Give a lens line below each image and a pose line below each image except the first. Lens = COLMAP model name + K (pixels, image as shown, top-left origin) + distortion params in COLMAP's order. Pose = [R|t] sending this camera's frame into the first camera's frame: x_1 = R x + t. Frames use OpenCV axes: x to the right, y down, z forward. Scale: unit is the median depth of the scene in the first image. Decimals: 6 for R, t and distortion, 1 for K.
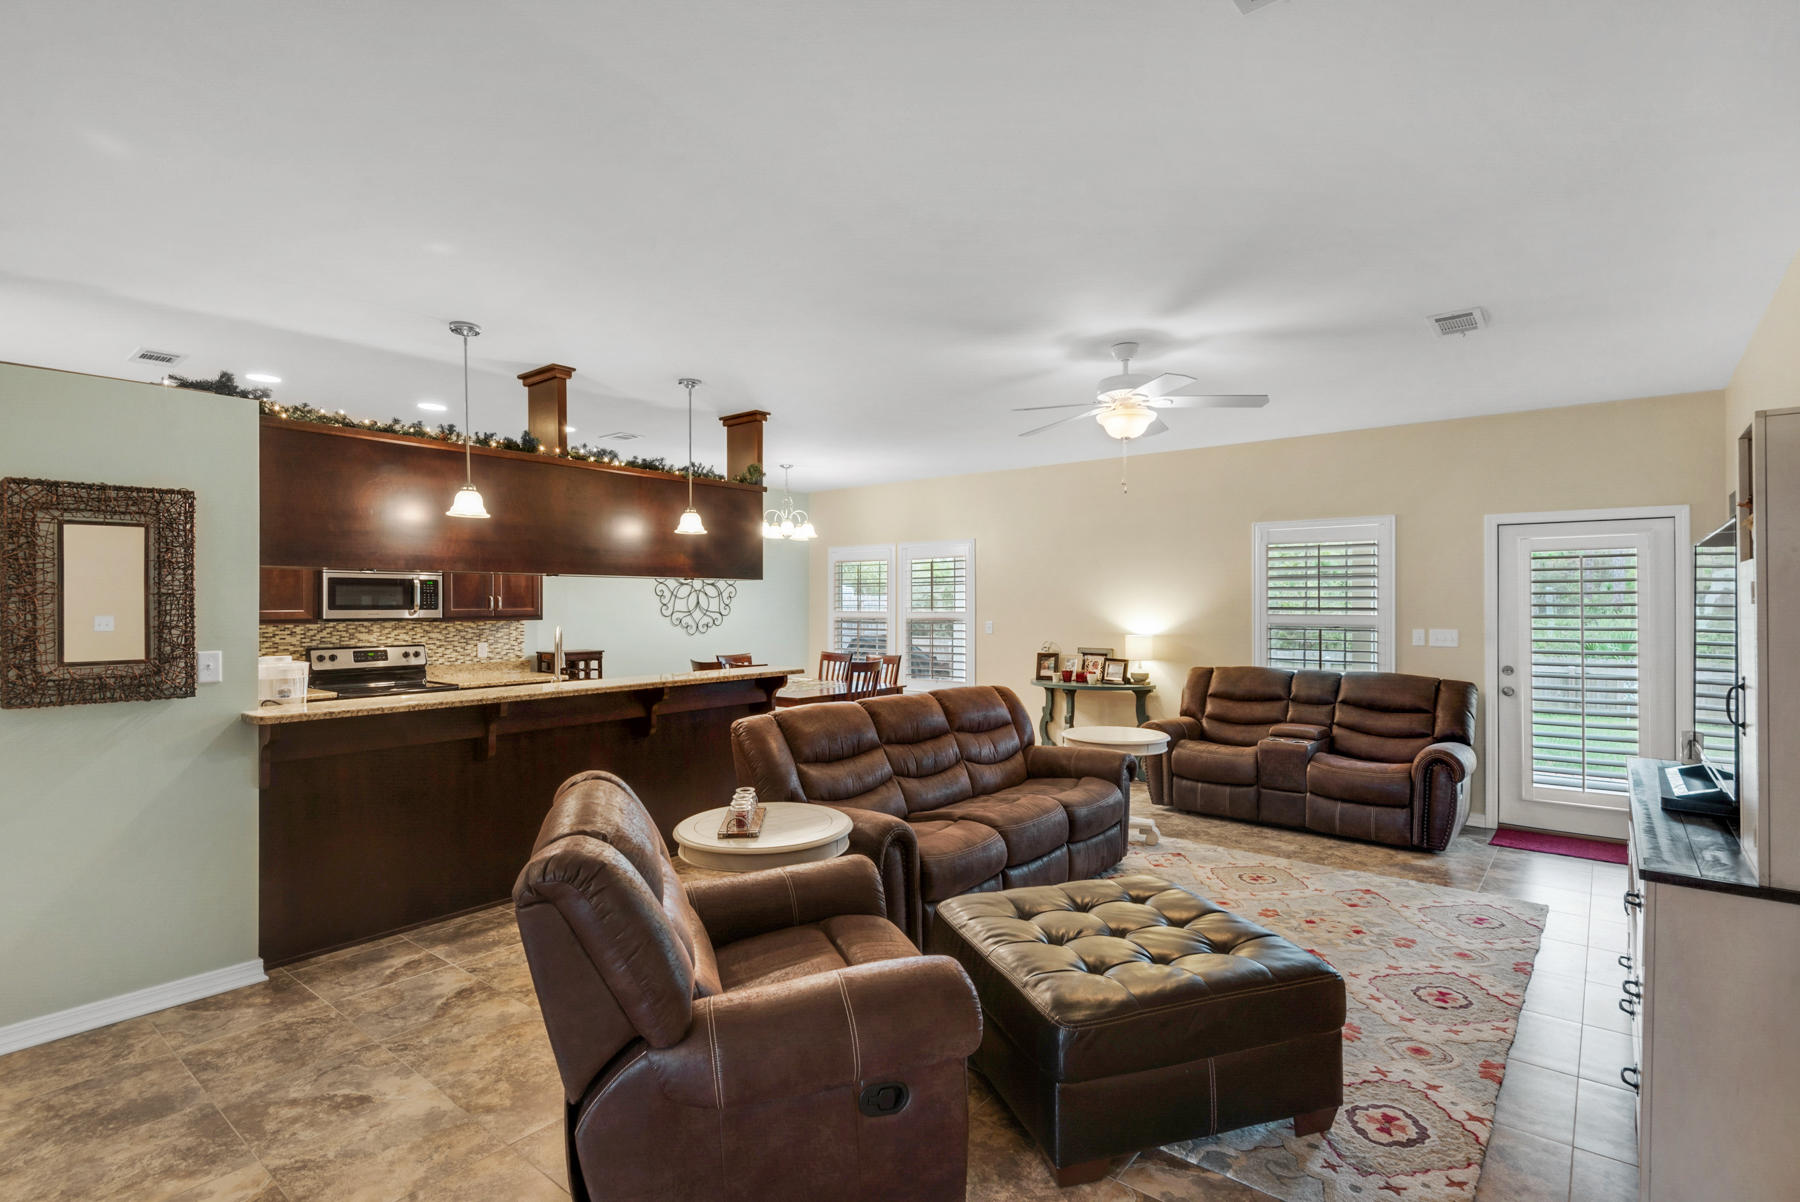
lens RADIAL K [[861.9, 0, 892.0], [0, 861.9, 599.0], [0, 0, 1]] dist [0.012711, -0.008469]
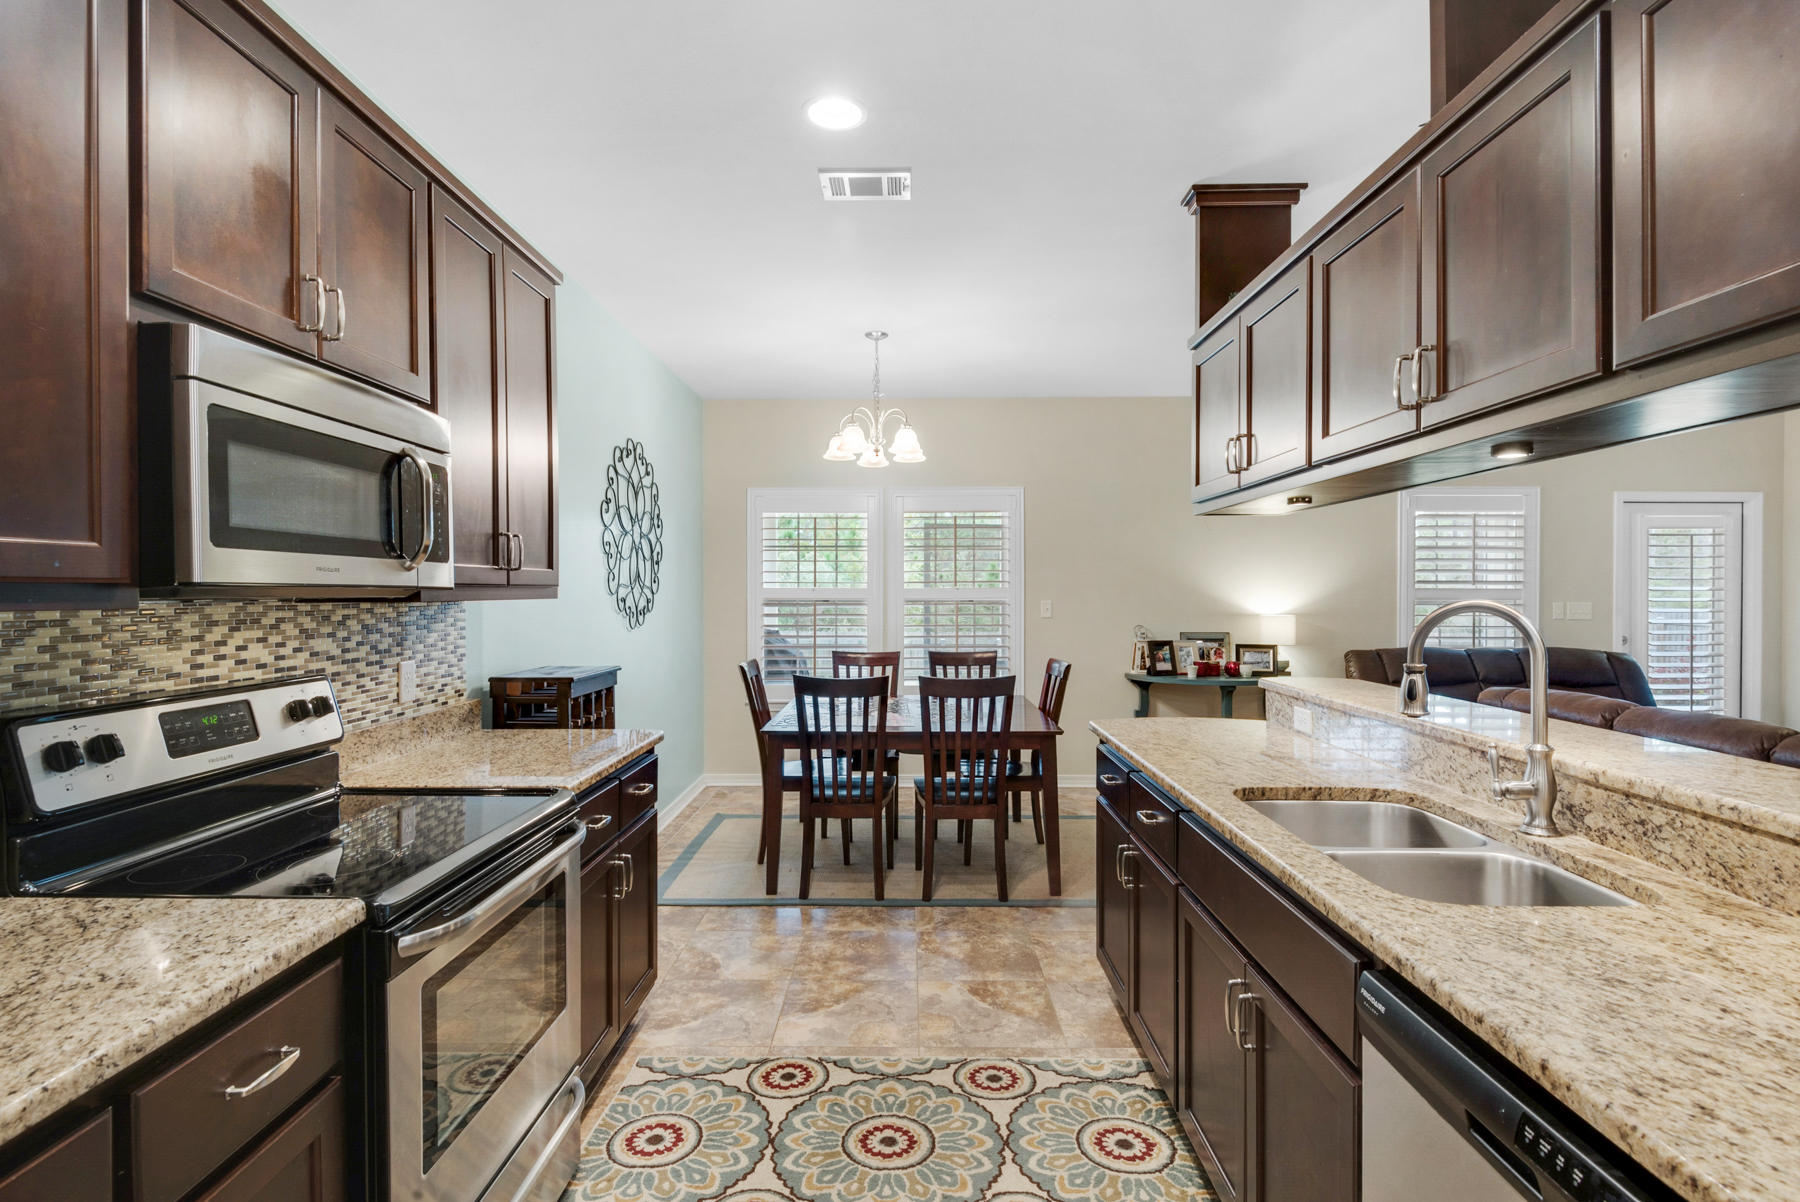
lens RADIAL K [[884.8, 0, 876.0], [0, 884.8, 595.1], [0, 0, 1]] dist [-0.000804, -0.001057]
pose [[0.789961, -0.001064, 0.613156, -0.654924], [-0.004236, 0.999965, 0.007192, 0.023357], [-0.613142, -0.008278, 0.789929, 0.704060]]
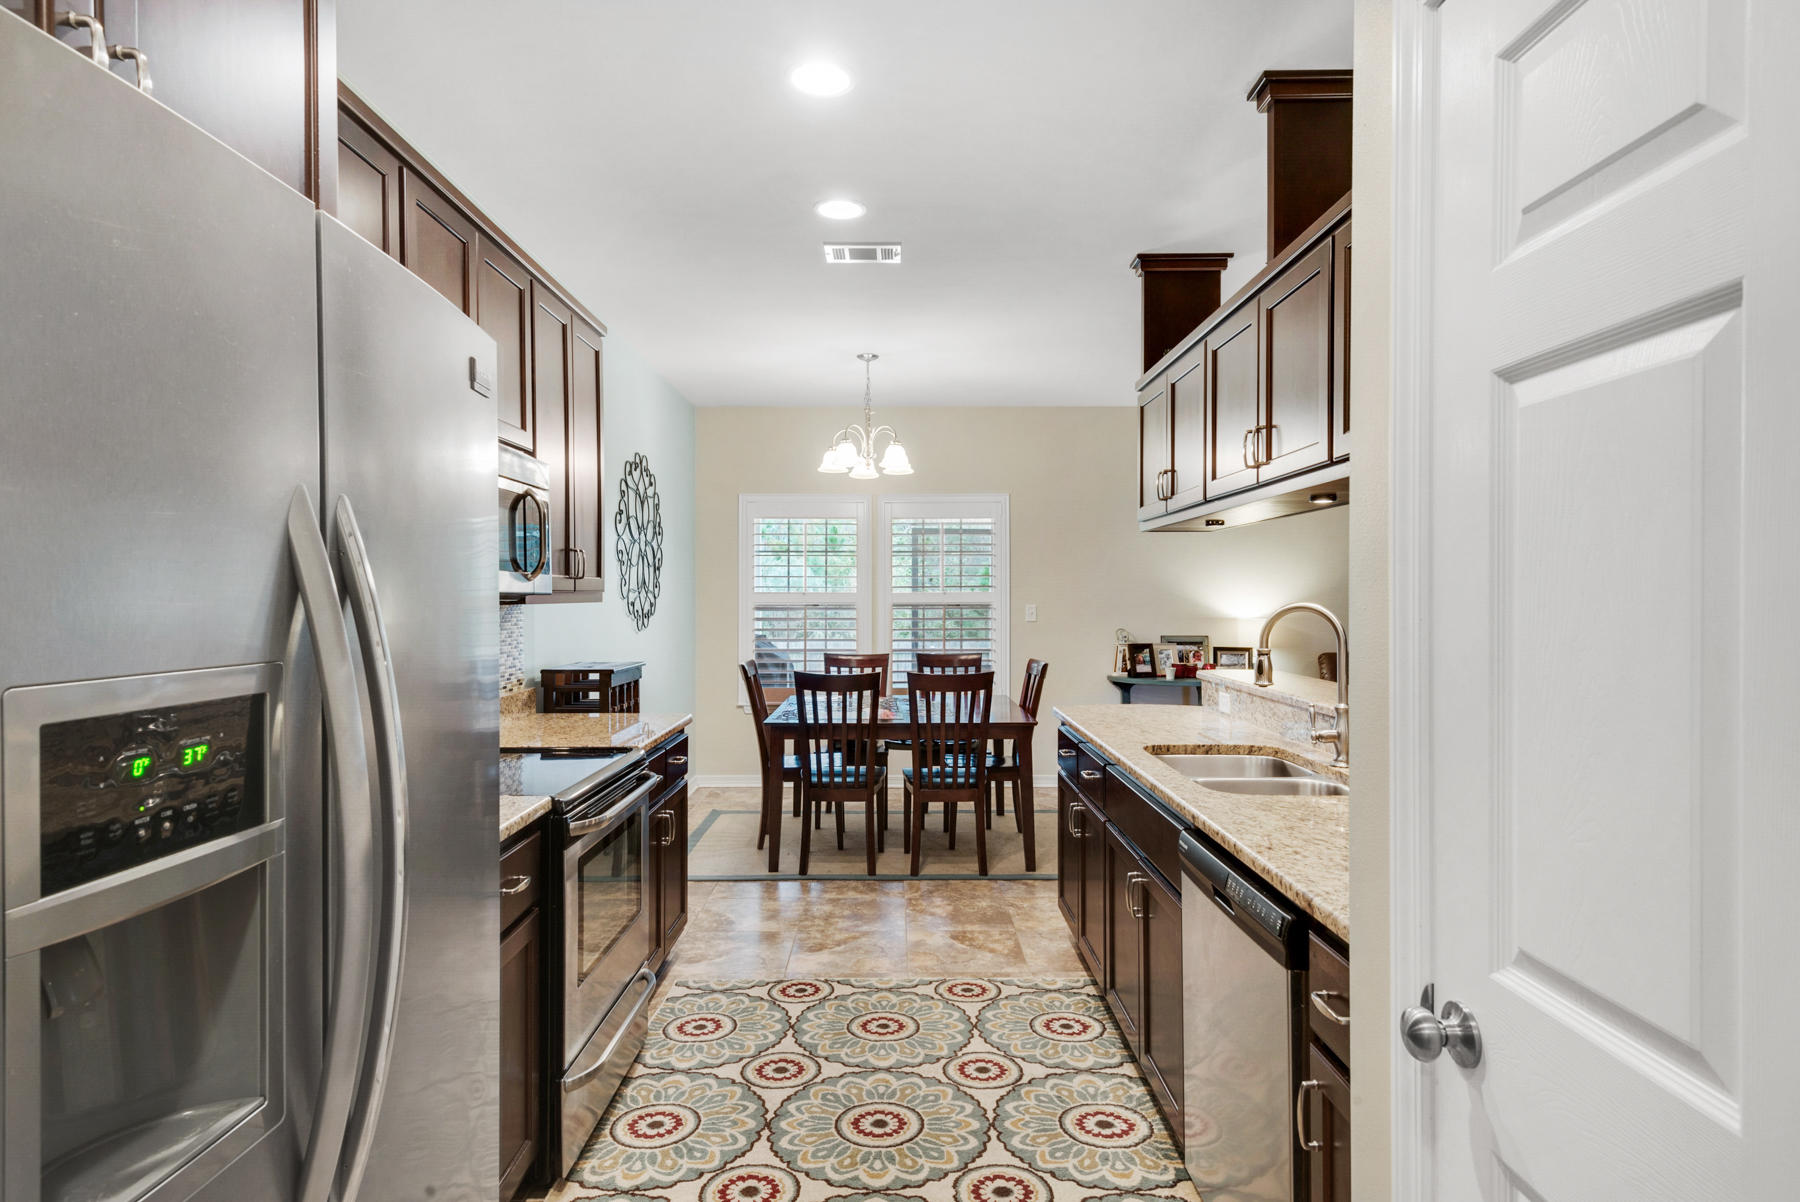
lens RADIAL K [[1006.8, 0, 888.2], [0, 1006.8, 586.6], [0, 0, 1]] dist [0.019523, 0.000867]
pose [[0.772001, 0.007174, 0.635580, -0.770567], [-0.004203, 0.999972, -0.006182, 0.022595], [-0.635607, 0.002101, 0.772010, 0.568460]]
